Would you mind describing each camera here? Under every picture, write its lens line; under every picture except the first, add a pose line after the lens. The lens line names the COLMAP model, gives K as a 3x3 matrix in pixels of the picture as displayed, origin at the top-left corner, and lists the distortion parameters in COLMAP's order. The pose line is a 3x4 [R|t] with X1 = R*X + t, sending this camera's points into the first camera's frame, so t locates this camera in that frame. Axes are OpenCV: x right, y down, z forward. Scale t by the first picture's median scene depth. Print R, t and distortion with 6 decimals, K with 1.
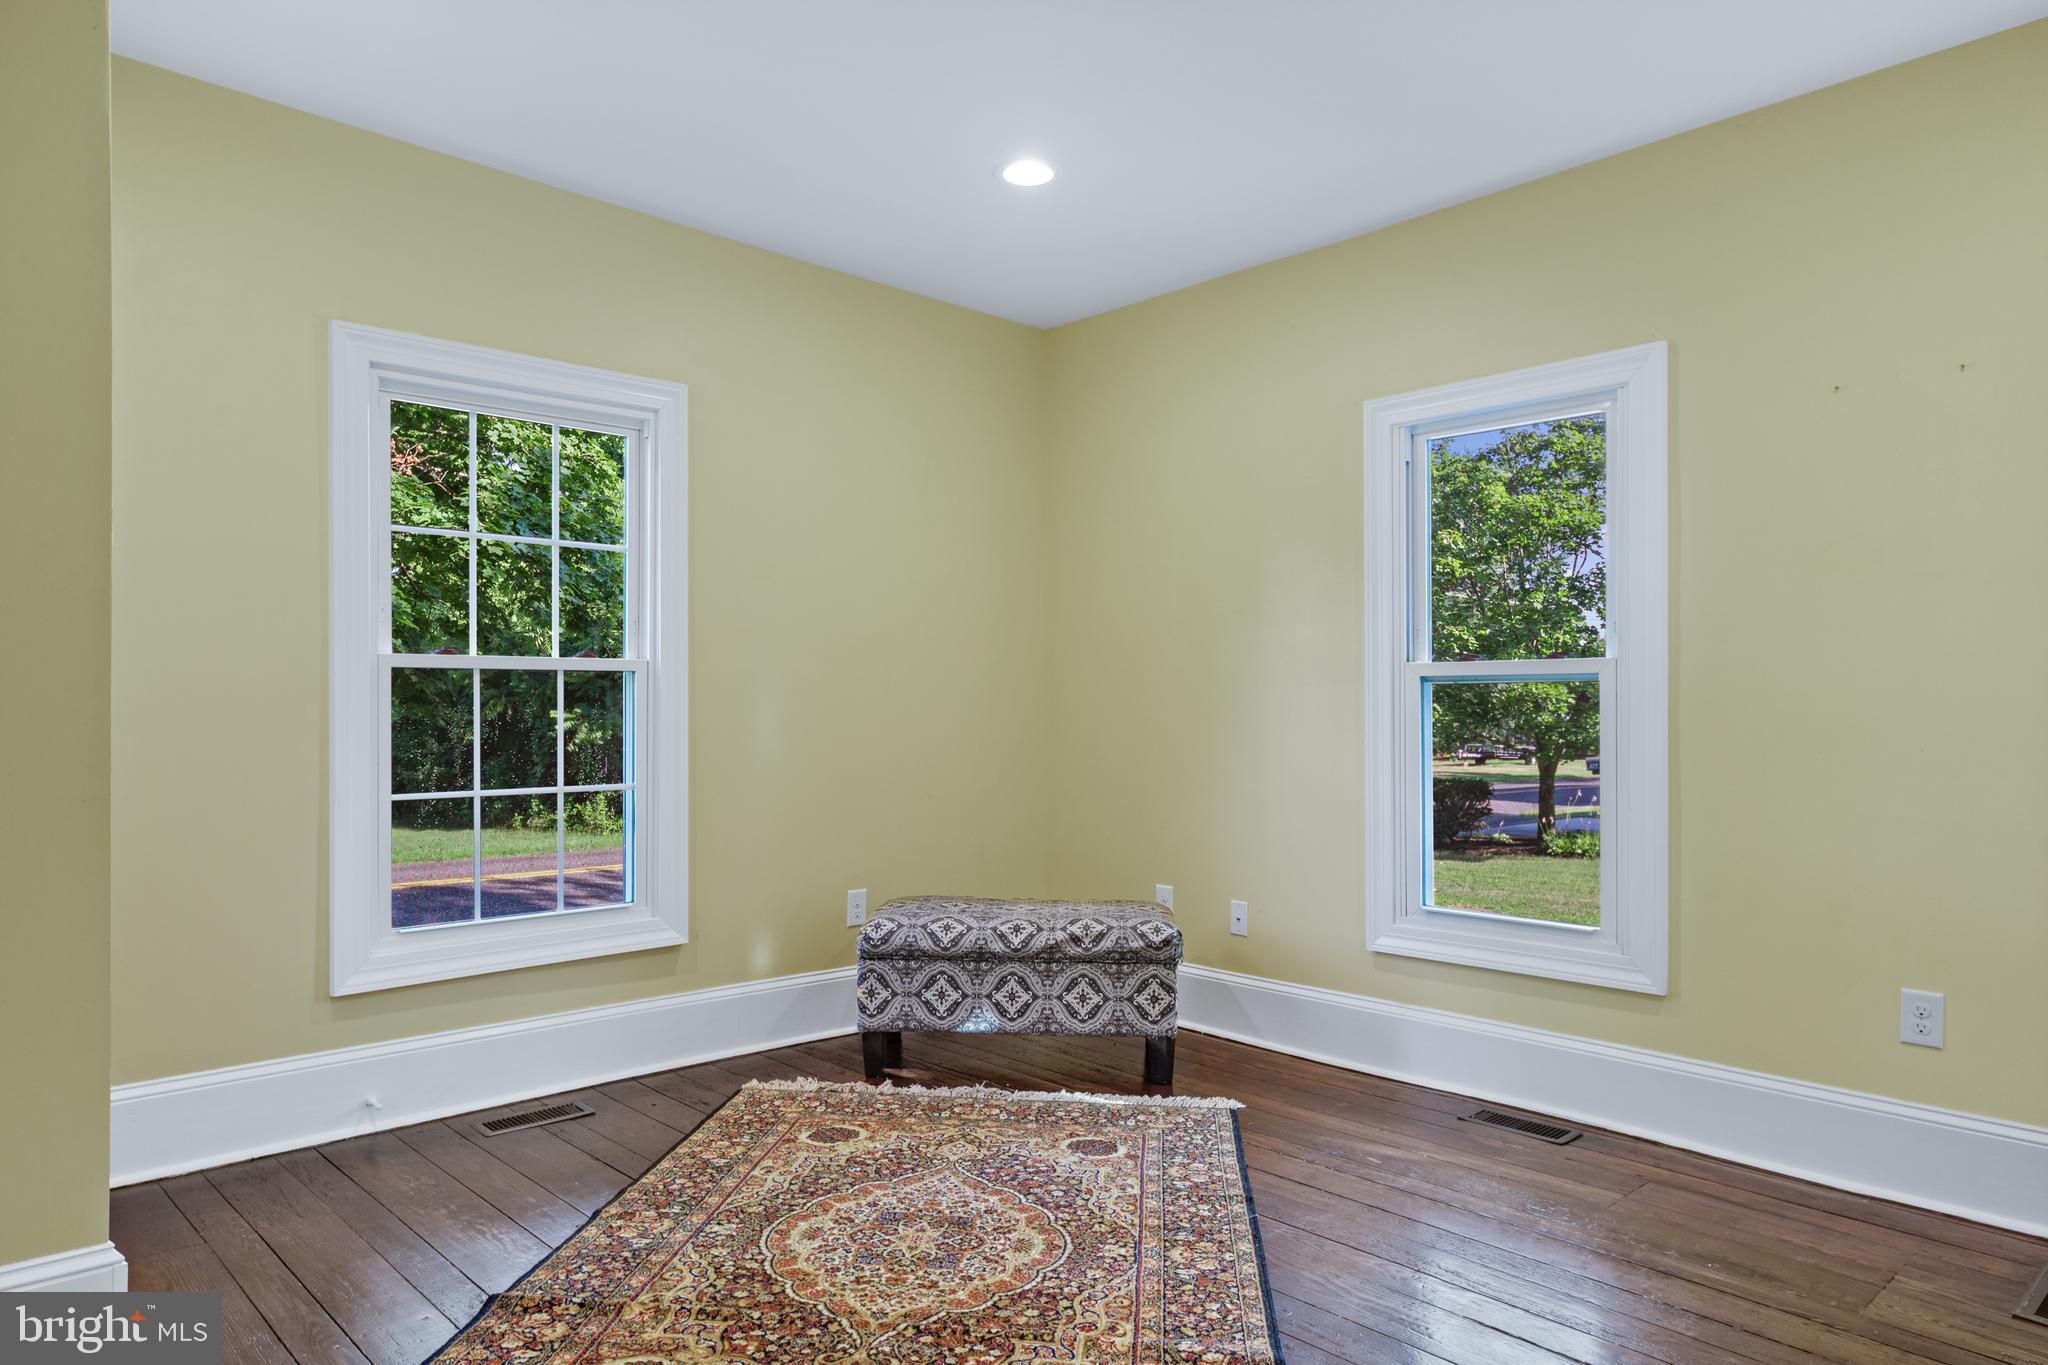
lens RADIAL K [[1267.8, 0, 1022.9], [0, 1267.8, 710.5], [0, 0, 1]] dist [0.006774, 0.004967]
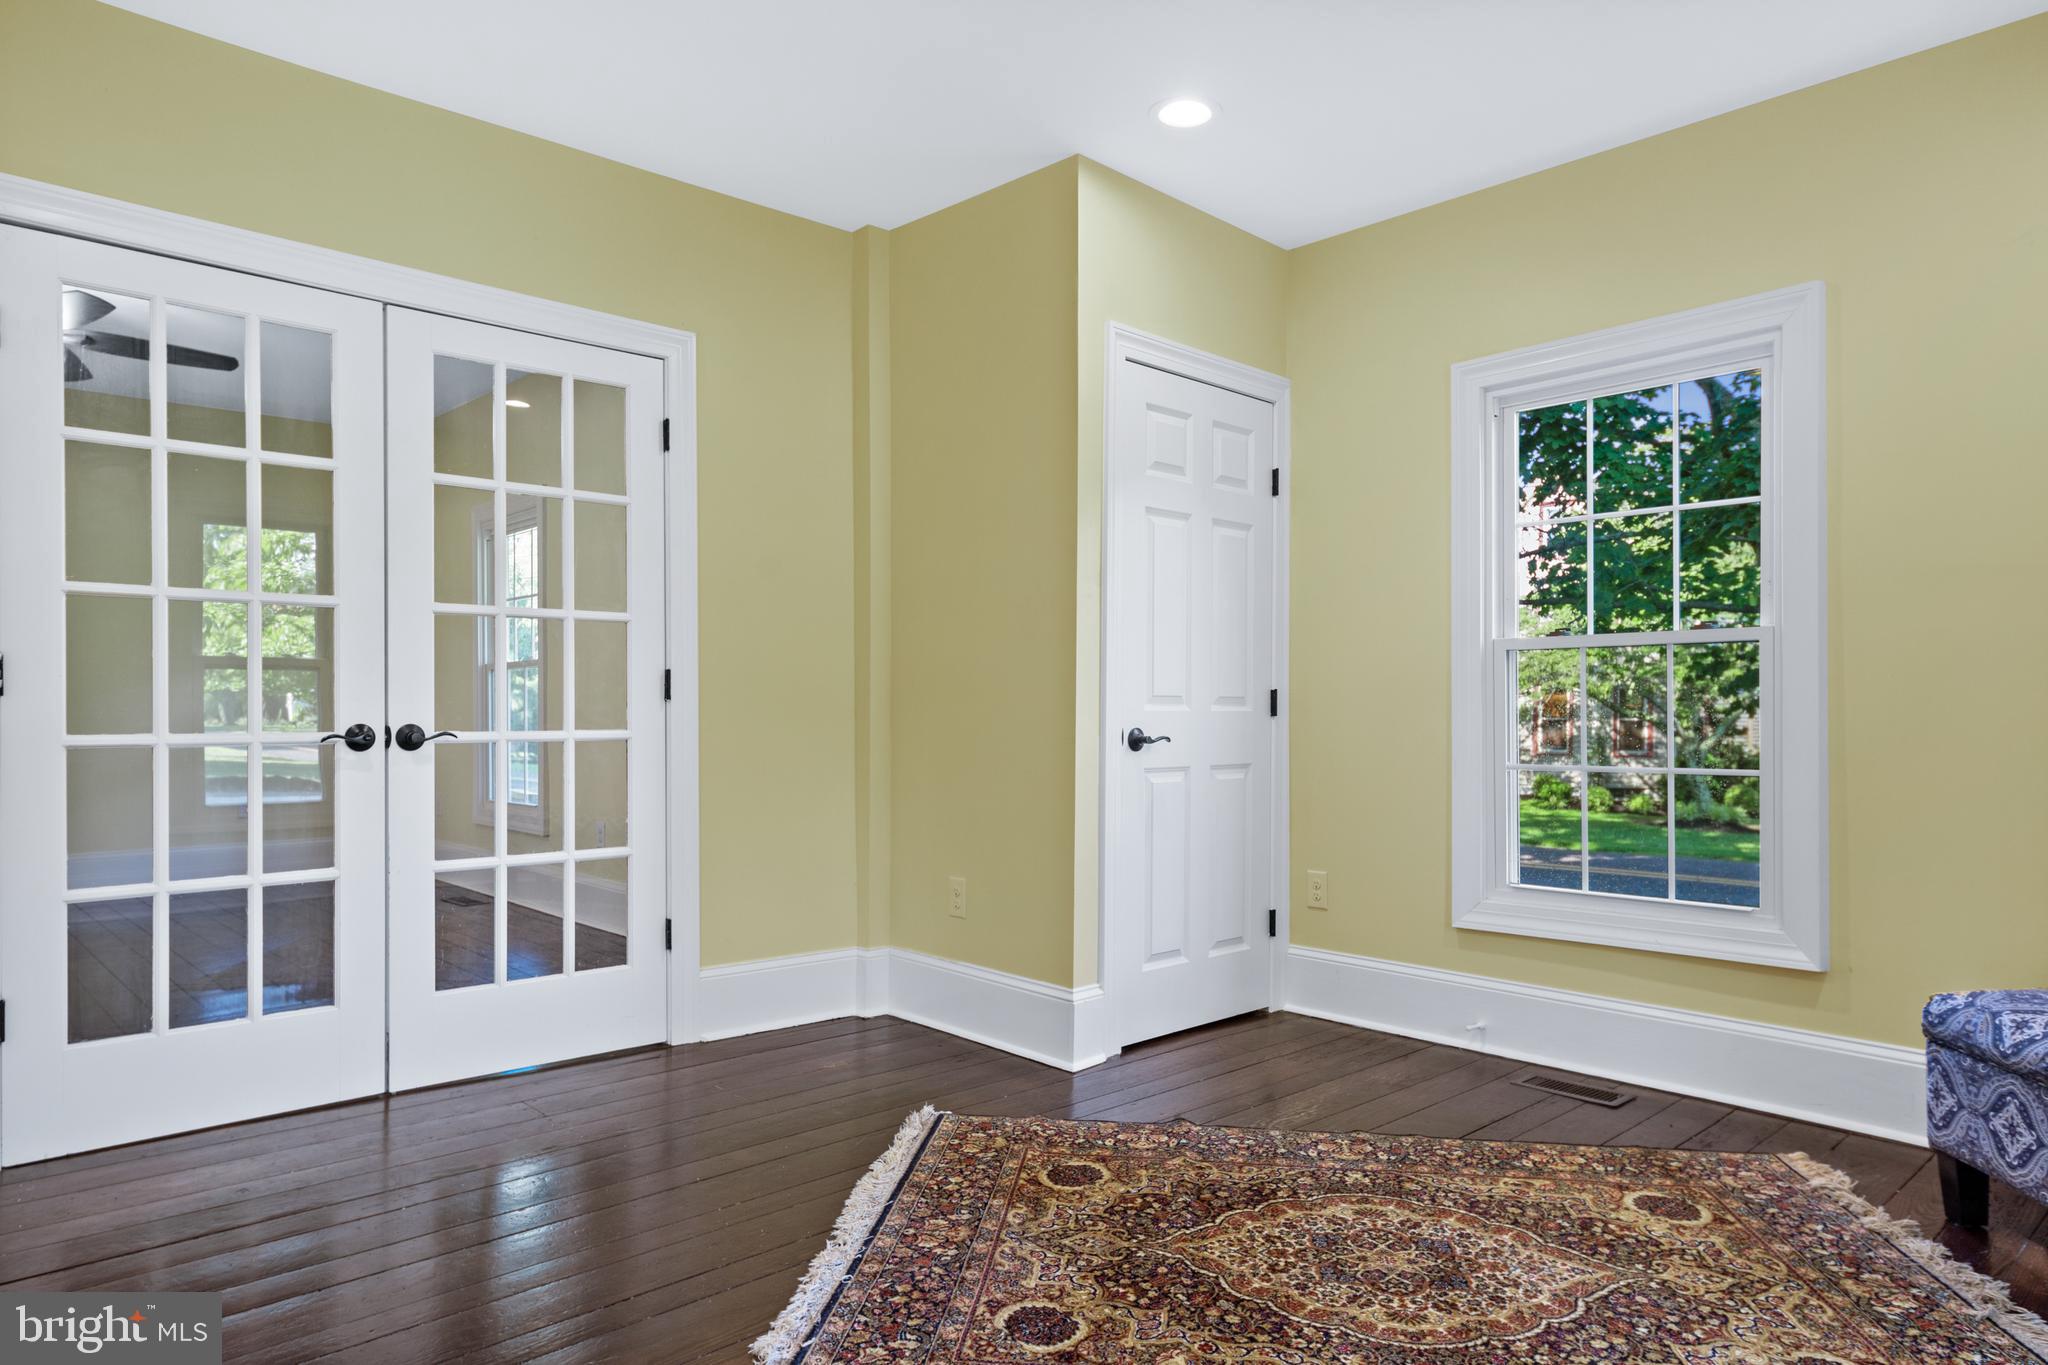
lens RADIAL K [[1267.8, 0, 1022.9], [0, 1267.8, 710.5], [0, 0, 1]] dist [0.006774, 0.004967]
pose [[-0.009700, -0.000429, -0.999953, 0.670711], [0.001854, 0.999998, -0.000447, 0.020360], [0.999951, -0.001858, -0.009699, 0.611392]]
